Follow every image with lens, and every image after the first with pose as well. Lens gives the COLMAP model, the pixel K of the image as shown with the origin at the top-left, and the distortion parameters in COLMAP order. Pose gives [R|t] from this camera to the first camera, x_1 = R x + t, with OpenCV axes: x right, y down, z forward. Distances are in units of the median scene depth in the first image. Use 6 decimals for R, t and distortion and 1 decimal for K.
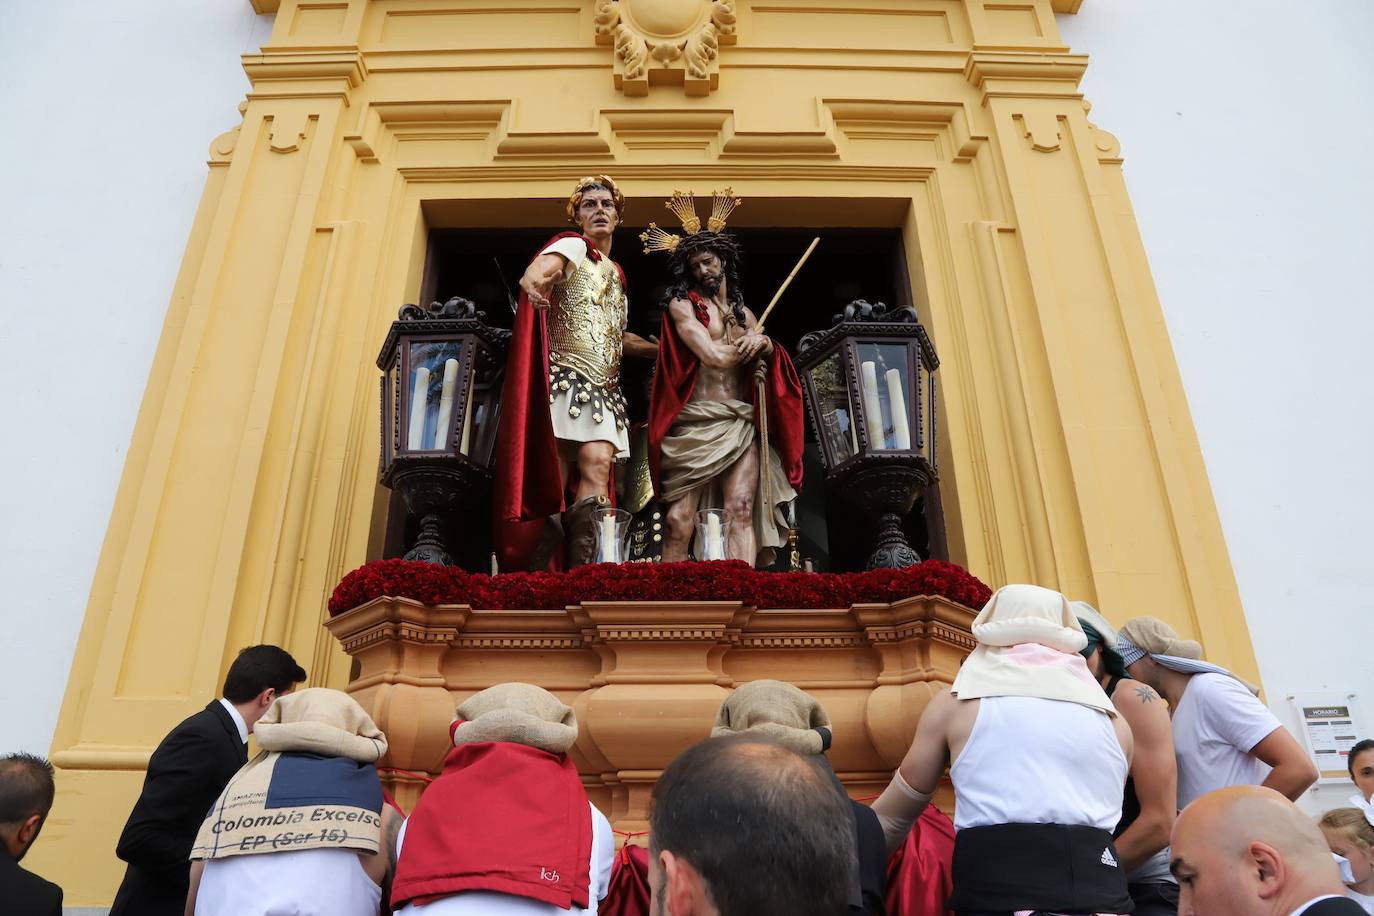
lens RADIAL K [[923.1, 0, 678.9], [0, 923.1, 461.0], [0, 0, 1]] dist [-0.103660, 0.000323]
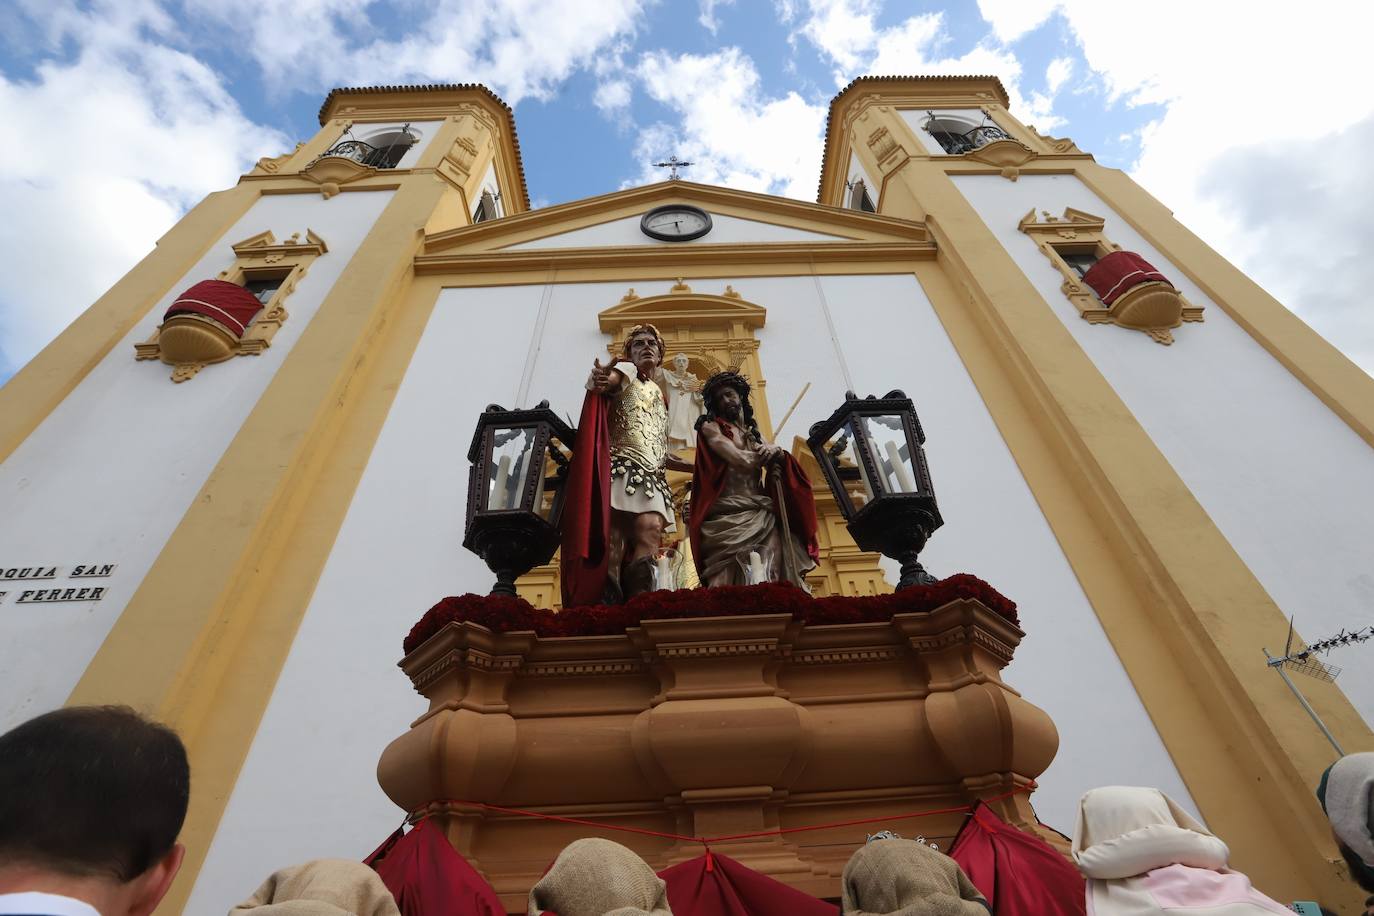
lens RADIAL K [[619.4, 0, 695.0], [0, 619.4, 462.4], [0, 0, 1]] dist [-0.049339, 0.000011]
pose [[0.999045, -0.043297, 0.005938, -0.031366], [0.043237, 0.959441, -0.278576, 0.140454], [0.006364, 0.278566, 0.960396, 0.209102]]
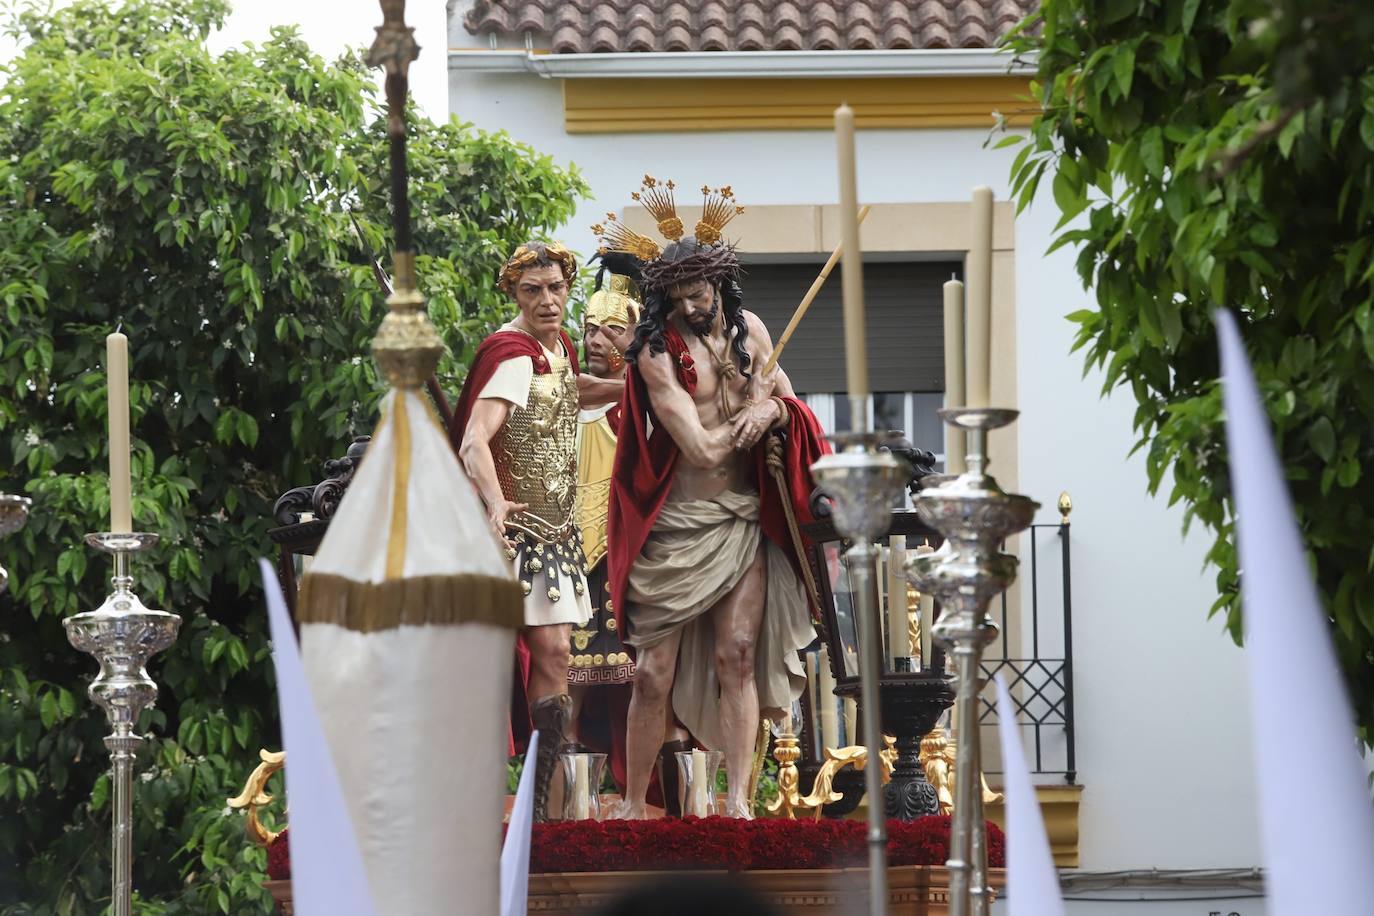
lens RADIAL K [[6635.5, 0, 684.6], [0, 6635.5, 488.2], [0, 0, 1]] dist [1.562041, 12.421001]
pose [[0.999492, -0.006244, 0.031264, -0.152352], [-0.004717, 0.940883, 0.338700, -2.040965], [-0.031531, -0.338675, 0.940375, -4.282451]]
